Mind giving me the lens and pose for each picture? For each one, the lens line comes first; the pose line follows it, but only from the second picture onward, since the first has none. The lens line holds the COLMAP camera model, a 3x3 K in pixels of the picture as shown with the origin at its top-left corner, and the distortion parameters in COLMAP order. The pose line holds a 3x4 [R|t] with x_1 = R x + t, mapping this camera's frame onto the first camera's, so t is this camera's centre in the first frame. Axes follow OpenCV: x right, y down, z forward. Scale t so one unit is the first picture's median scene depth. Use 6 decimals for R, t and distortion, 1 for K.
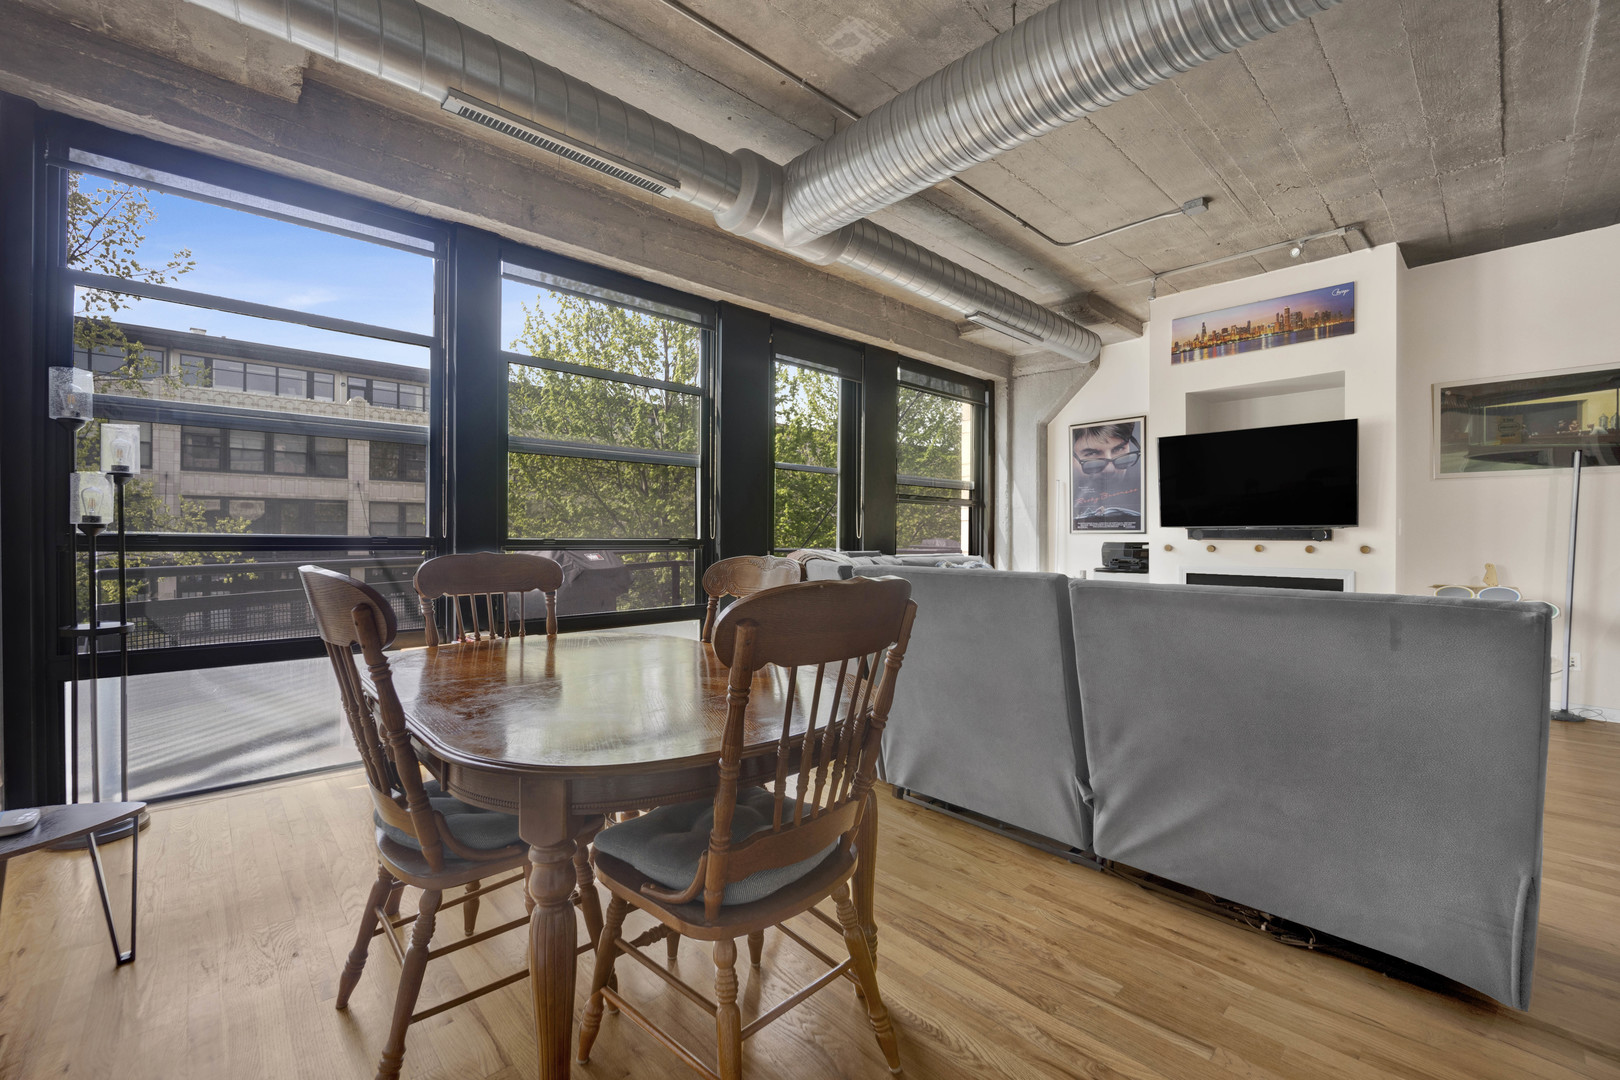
lens RADIAL K [[664.3, 0, 788.0], [0, 664.3, 540.3], [0, 0, 1]] dist [-0.025522, 0.000595]
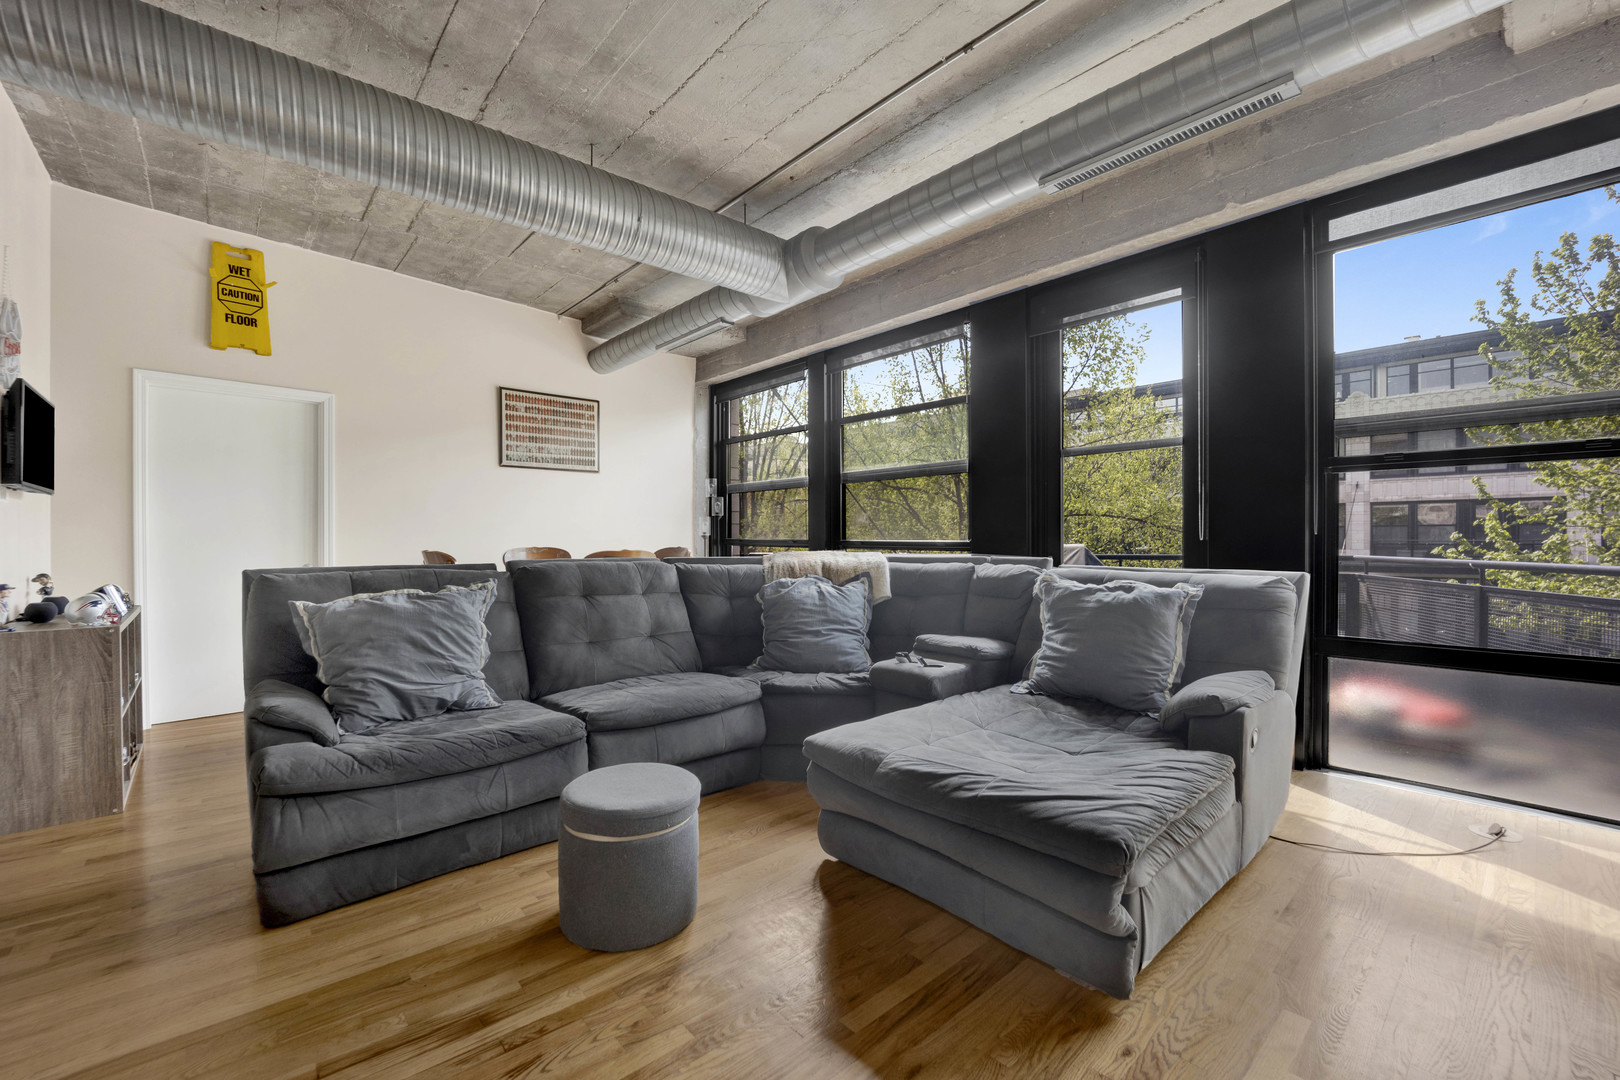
lens RADIAL K [[664.3, 0, 833.5], [0, 664.3, 550.2], [0, 0, 1]] dist [-0.025522, 0.000595]
pose [[-0.009728, 0.018661, -0.999779, 0.815719], [-0.010883, 0.999765, 0.018766, -0.002053], [0.999893, 0.011063, -0.009523, 0.714635]]
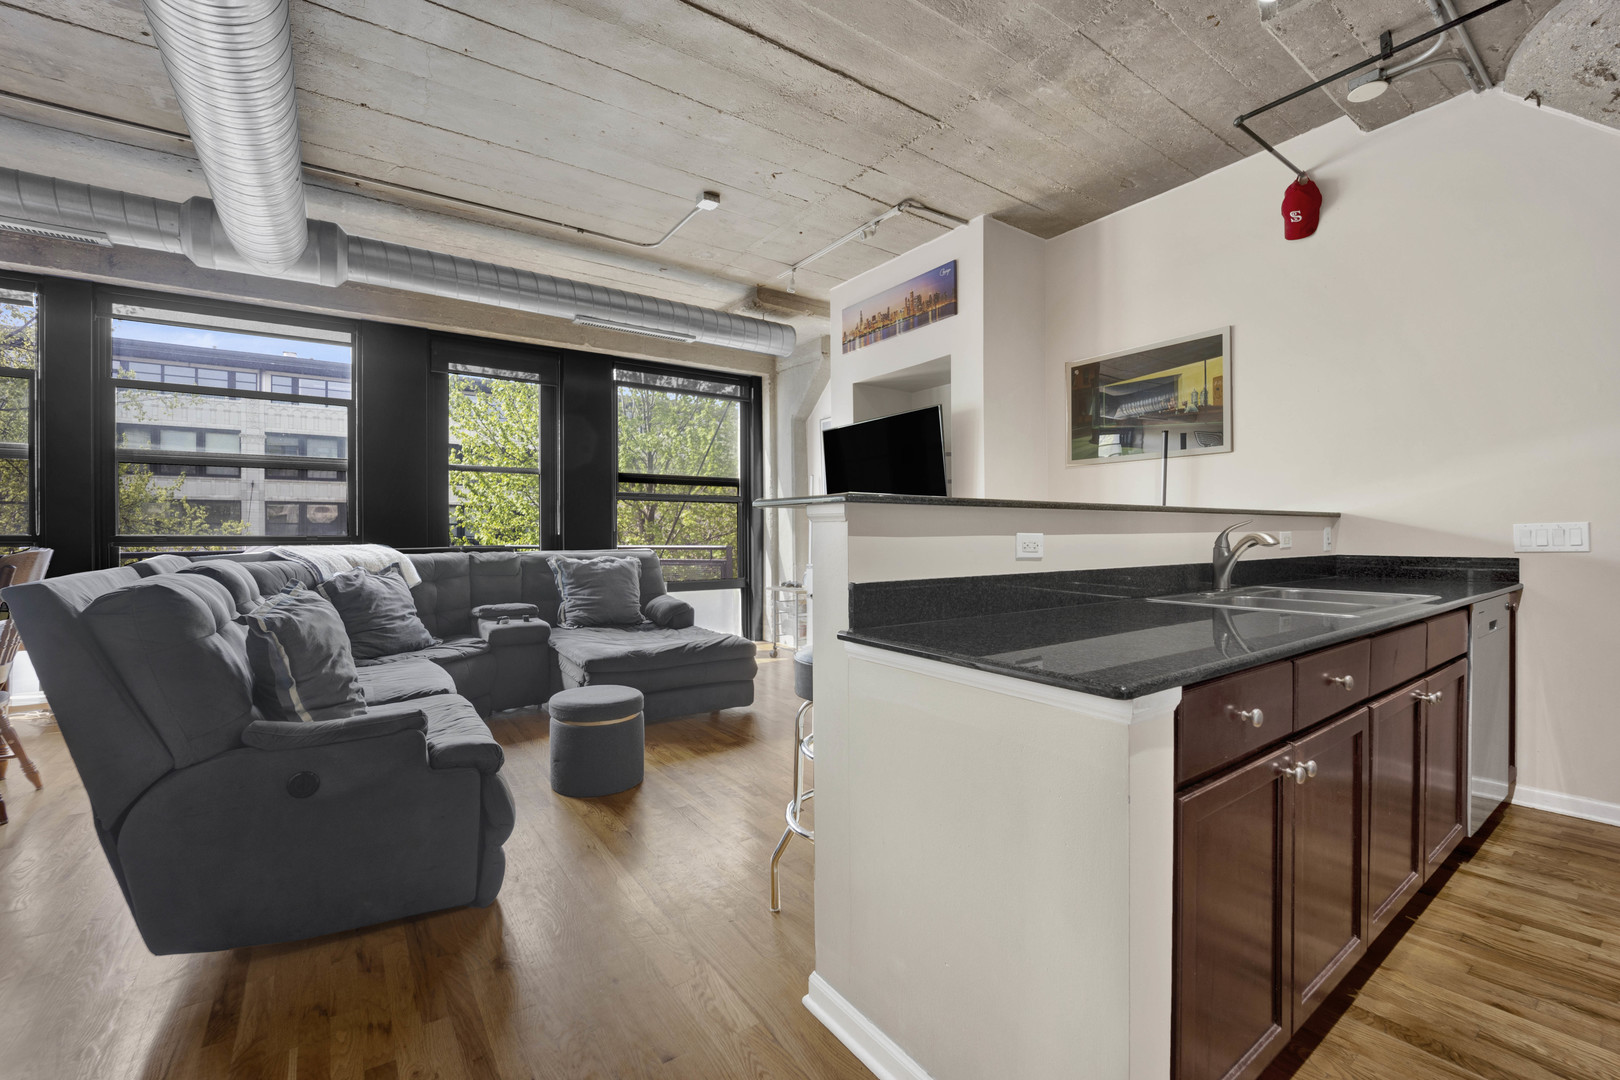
lens RADIAL K [[664.3, 0, 795.1], [0, 664.3, 539.7], [0, 0, 1]] dist [-0.025522, 0.000595]
pose [[0.990758, -0.004929, -0.135551, 0.702817], [0.005285, 0.999983, 0.002262, 0.005733], [0.135537, -0.002957, 0.990768, 0.011126]]
